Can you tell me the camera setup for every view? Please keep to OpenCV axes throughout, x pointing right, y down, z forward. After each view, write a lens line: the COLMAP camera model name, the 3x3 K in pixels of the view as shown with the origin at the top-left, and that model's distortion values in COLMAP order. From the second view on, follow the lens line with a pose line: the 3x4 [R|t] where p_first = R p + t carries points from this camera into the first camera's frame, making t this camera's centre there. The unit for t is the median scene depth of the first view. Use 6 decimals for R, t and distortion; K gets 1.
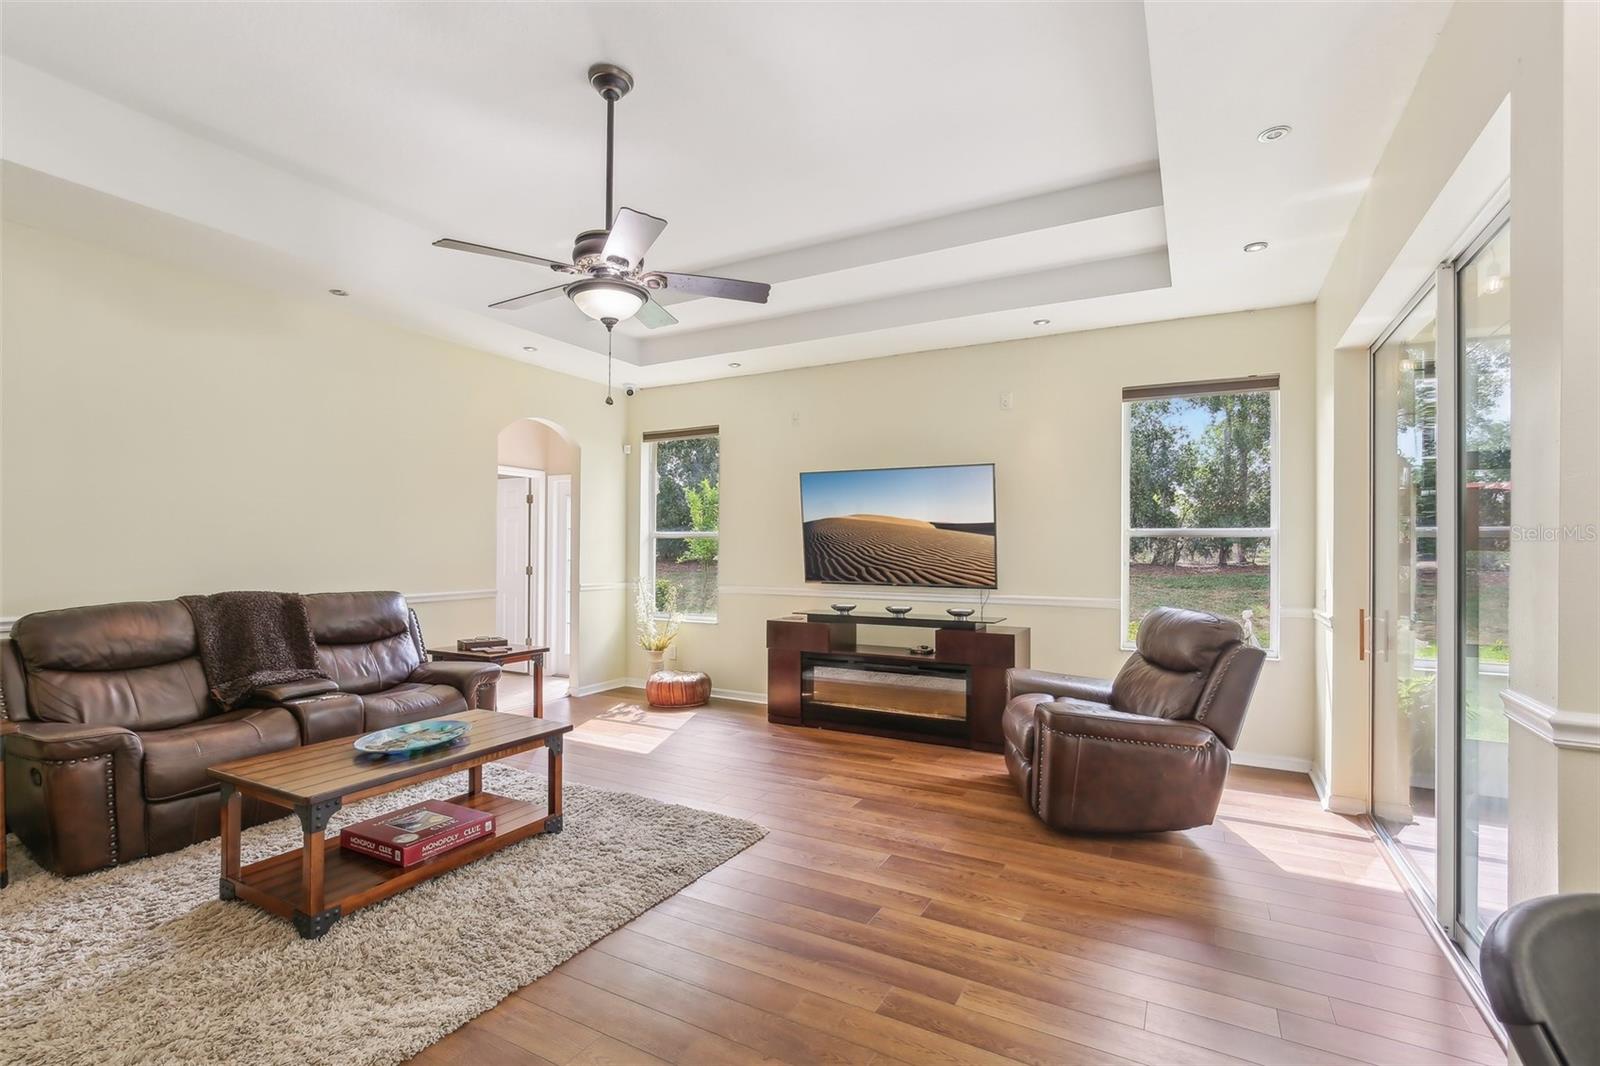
lens RADIAL K [[735.1, 0, 776.4], [0, 735.1, 545.1], [0, 0, 1]] dist [-0.001125, 0.000410]
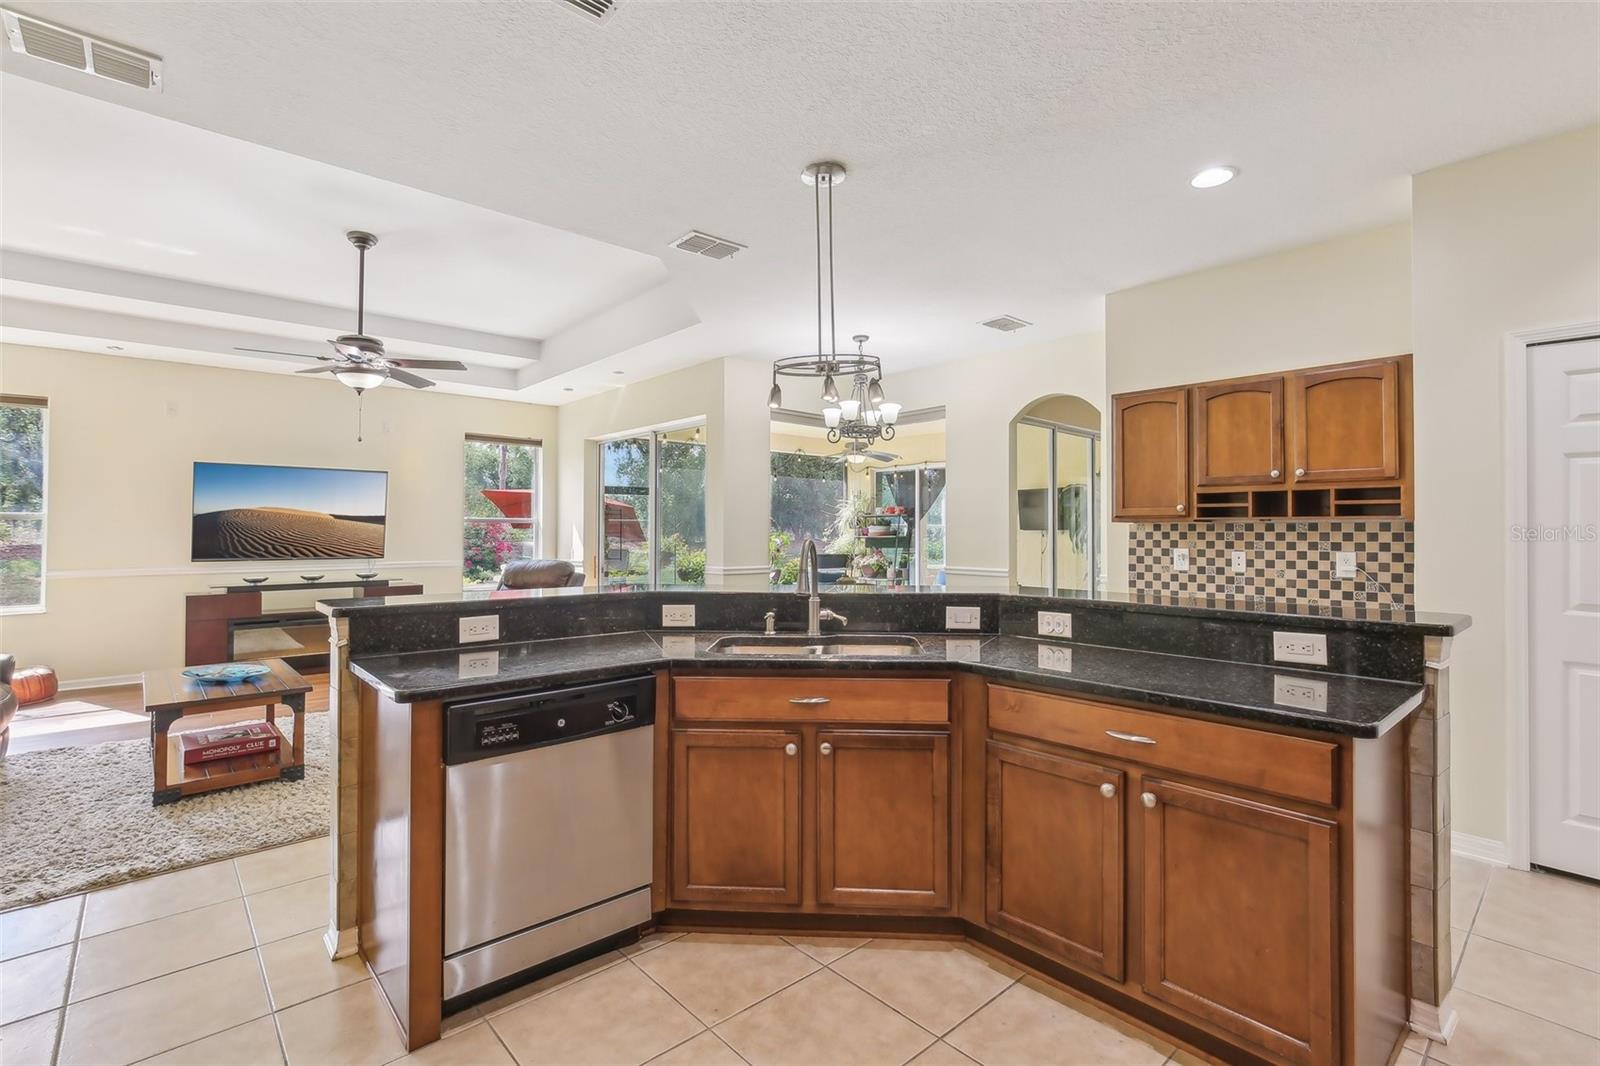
lens RADIAL K [[724.0, 0, 800.0], [0, 724.0, 533.0], [0, 0, 1]] dist [-0.000023, 0.000106]
pose [[0.317835, -0.008518, 0.948108, -0.744118], [-0.001107, 0.999956, 0.009354, -0.002586], [-0.948145, -0.004023, 0.317812, -0.215235]]
